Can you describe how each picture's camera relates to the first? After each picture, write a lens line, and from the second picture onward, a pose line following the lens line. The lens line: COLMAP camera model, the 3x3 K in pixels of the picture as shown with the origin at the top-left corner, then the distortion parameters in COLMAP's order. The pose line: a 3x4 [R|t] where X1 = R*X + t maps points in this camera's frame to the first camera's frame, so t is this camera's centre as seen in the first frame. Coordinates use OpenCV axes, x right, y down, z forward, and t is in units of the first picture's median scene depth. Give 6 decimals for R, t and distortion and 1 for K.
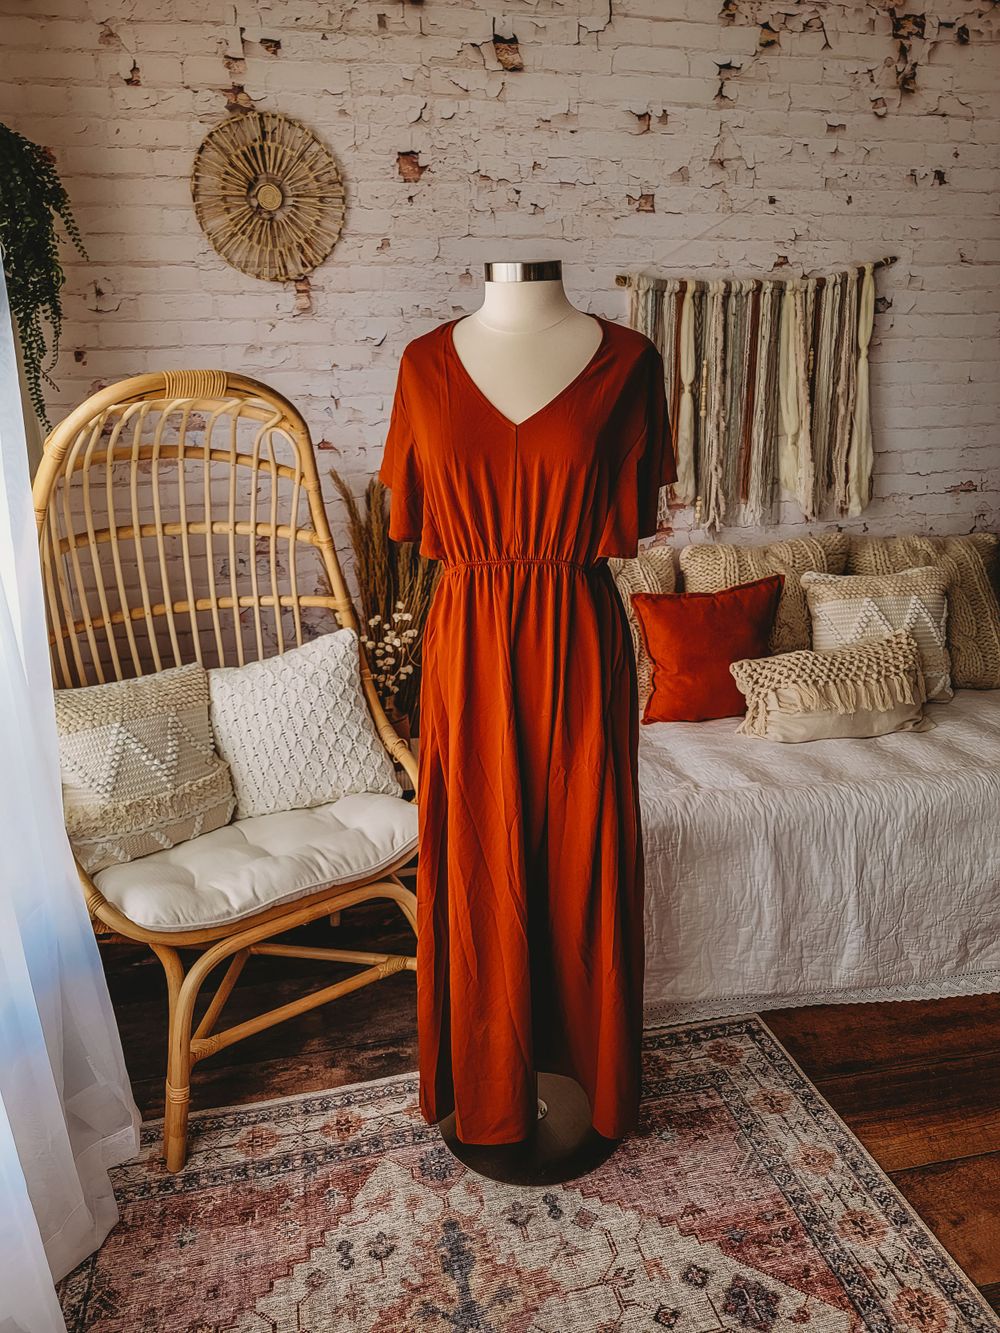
lens RADIAL K [[936.0, 0, 503.5], [0, 936.0, 680.0], [0, 0, 1]] dist [0.060660, -0.057889]
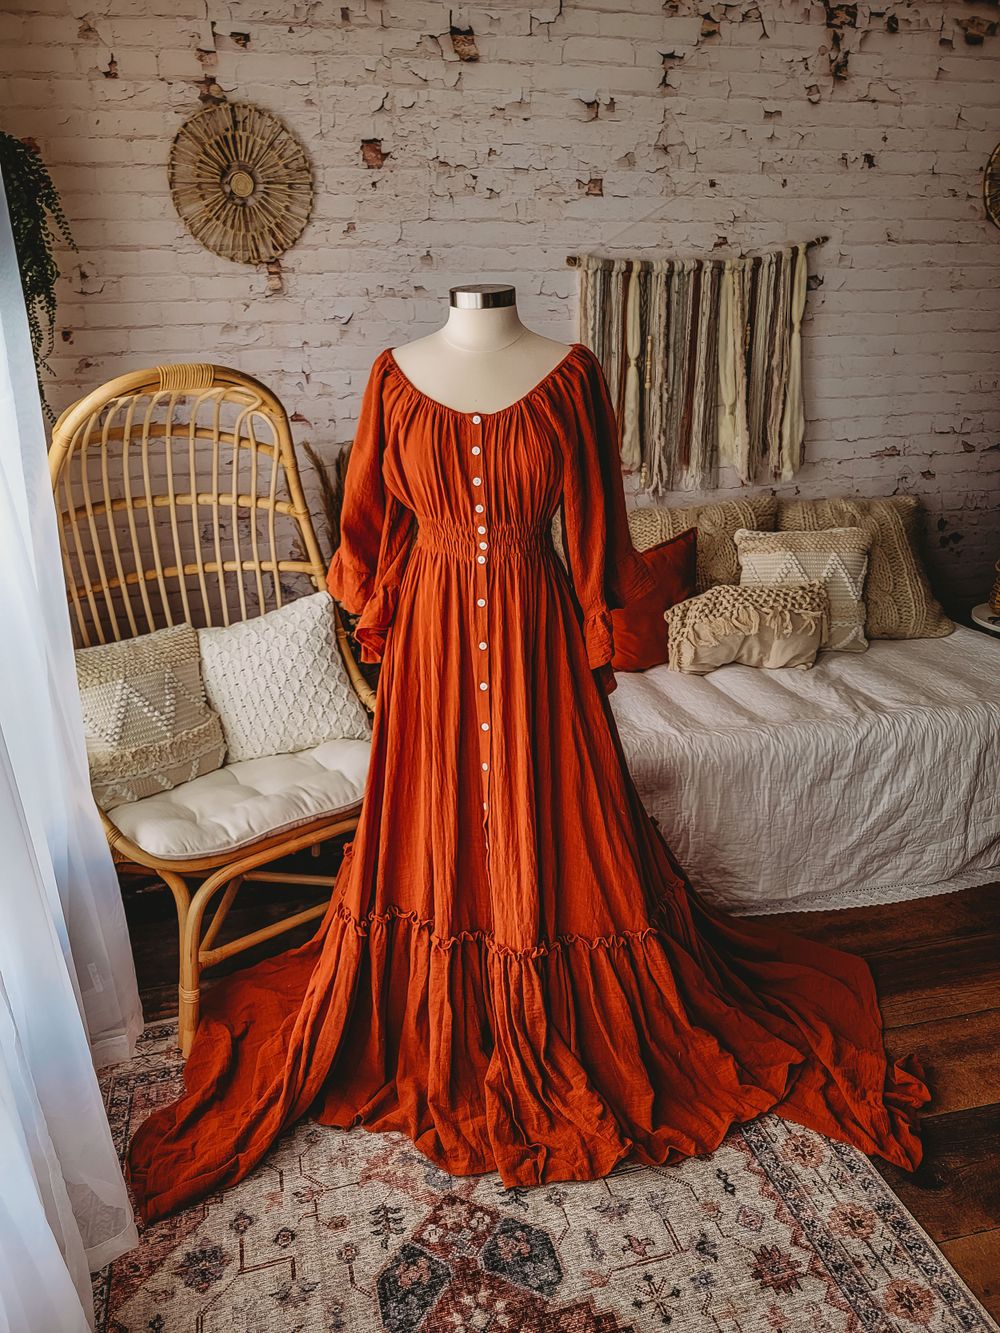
lens RADIAL K [[936.0, 0, 490.6], [0, 936.0, 685.8], [0, 0, 1]] dist [0.060660, -0.057889]
pose [[0.999647, -0.007211, 0.025557, 0.001873], [0.005400, 0.997517, 0.070222, -0.019984], [-0.026000, -0.070059, 0.997204, -0.113448]]
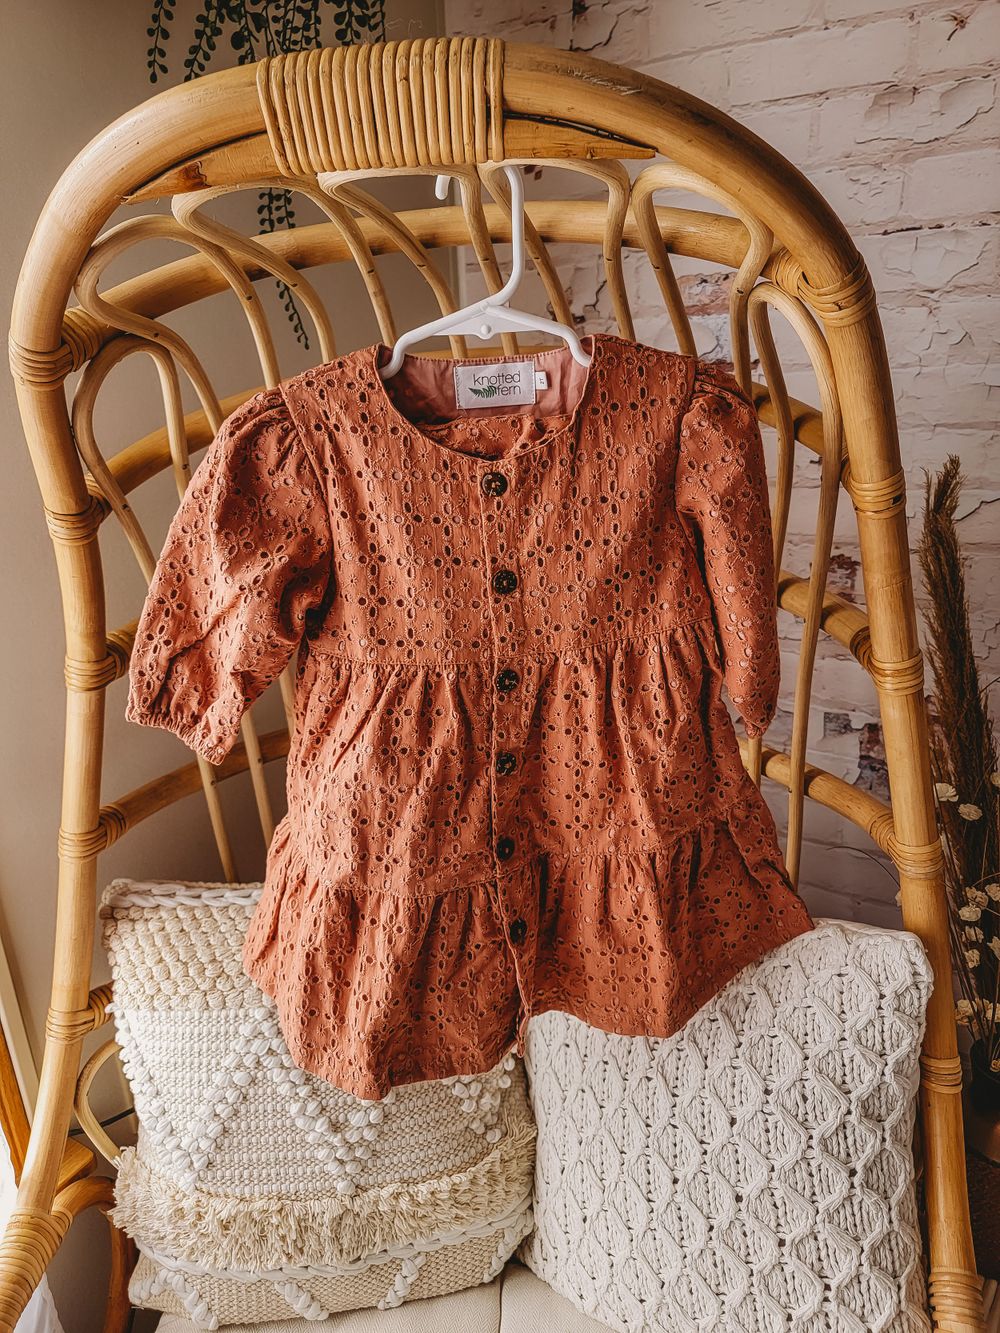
lens RADIAL K [[936.0, 0, 511.4], [0, 936.0, 663.7], [0, 0, 1]] dist [0.060660, -0.057889]
pose [[0.726671, 0.235222, -0.645461, -0.075035], [-0.181053, 0.971912, 0.150355, -0.162454], [0.662698, 0.007604, 0.748848, 0.642519]]
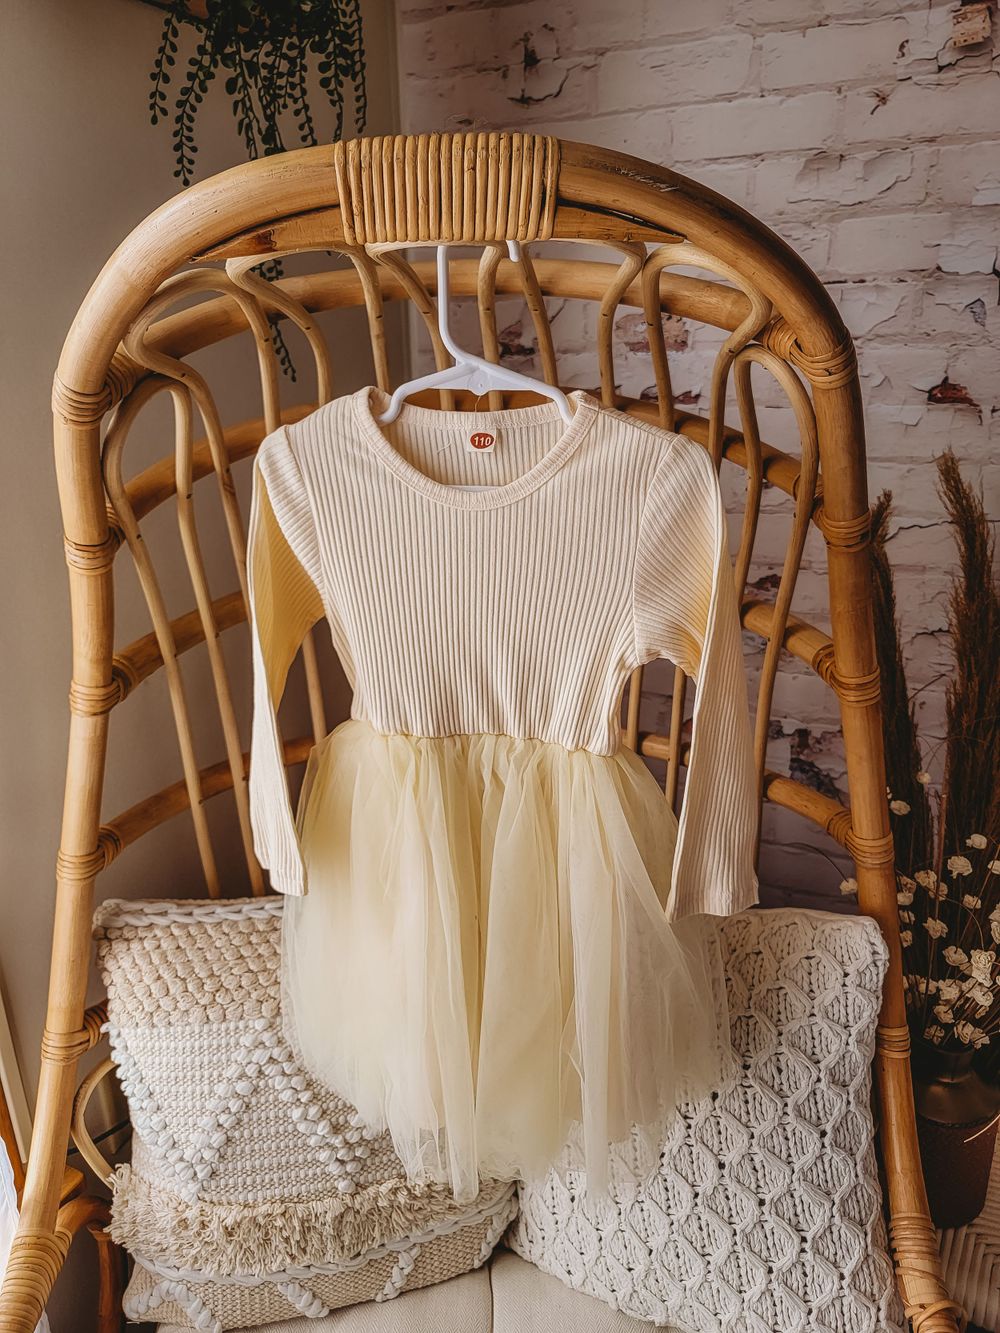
lens RADIAL K [[936.0, 0, 509.4], [0, 936.0, 666.1], [0, 0, 1]] dist [0.060660, -0.057889]
pose [[0.799116, 0.221520, -0.558876, -0.090901], [-0.183534, 0.975150, 0.124089, -0.162873], [0.572476, 0.003412, 0.819914, 0.600234]]
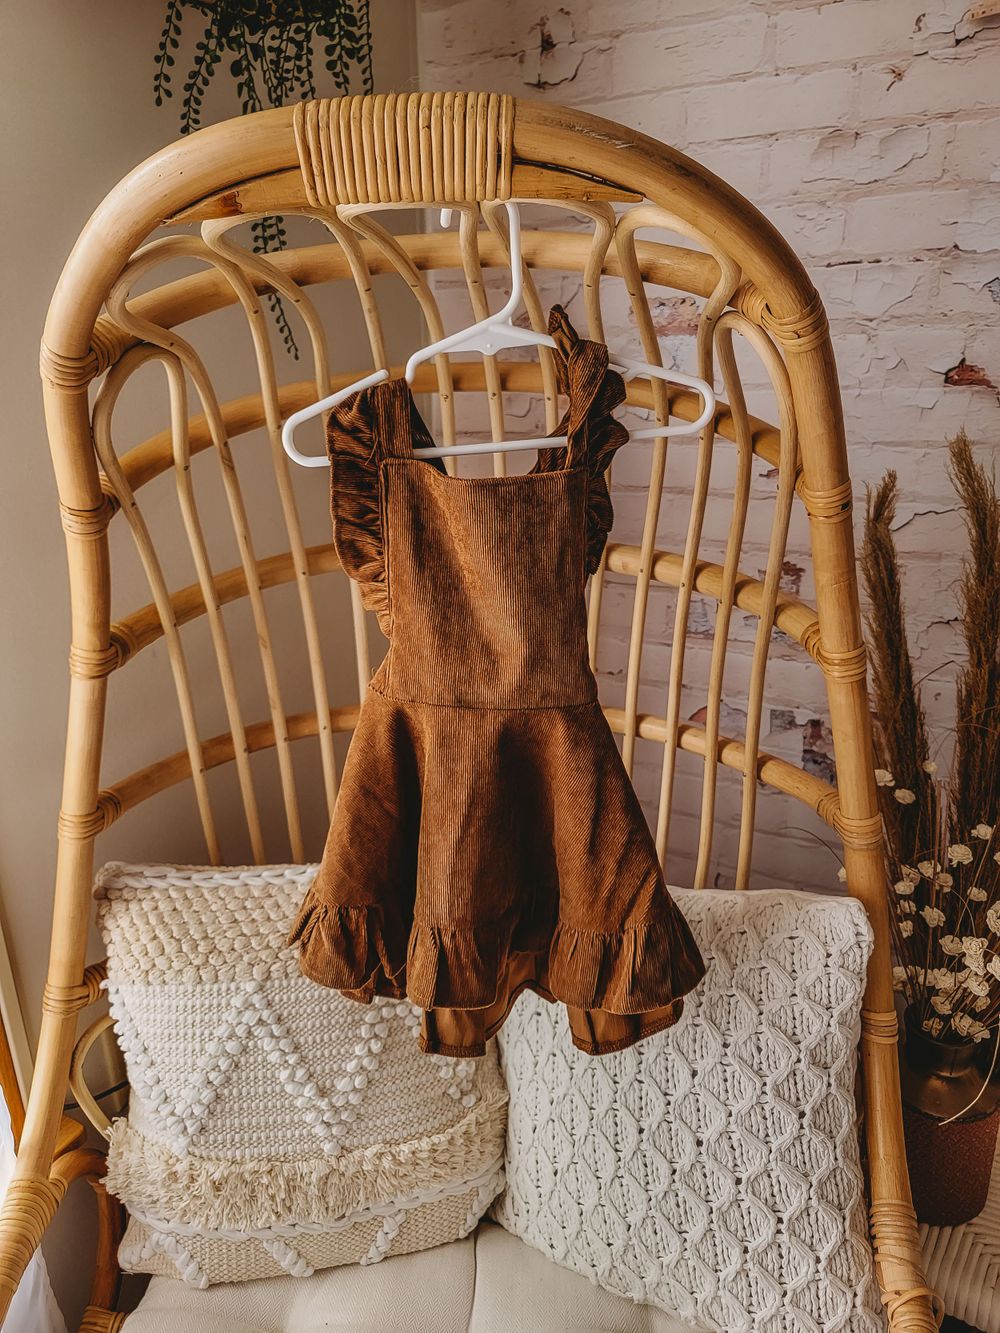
lens RADIAL K [[936.0, 0, 505.3], [0, 936.0, 672.7], [0, 0, 1]] dist [0.060660, -0.057889]
pose [[0.761020, 0.235562, -0.604449, -0.067373], [-0.192930, 0.971769, 0.135807, -0.155679], [0.619376, 0.013264, 0.784983, 0.612598]]
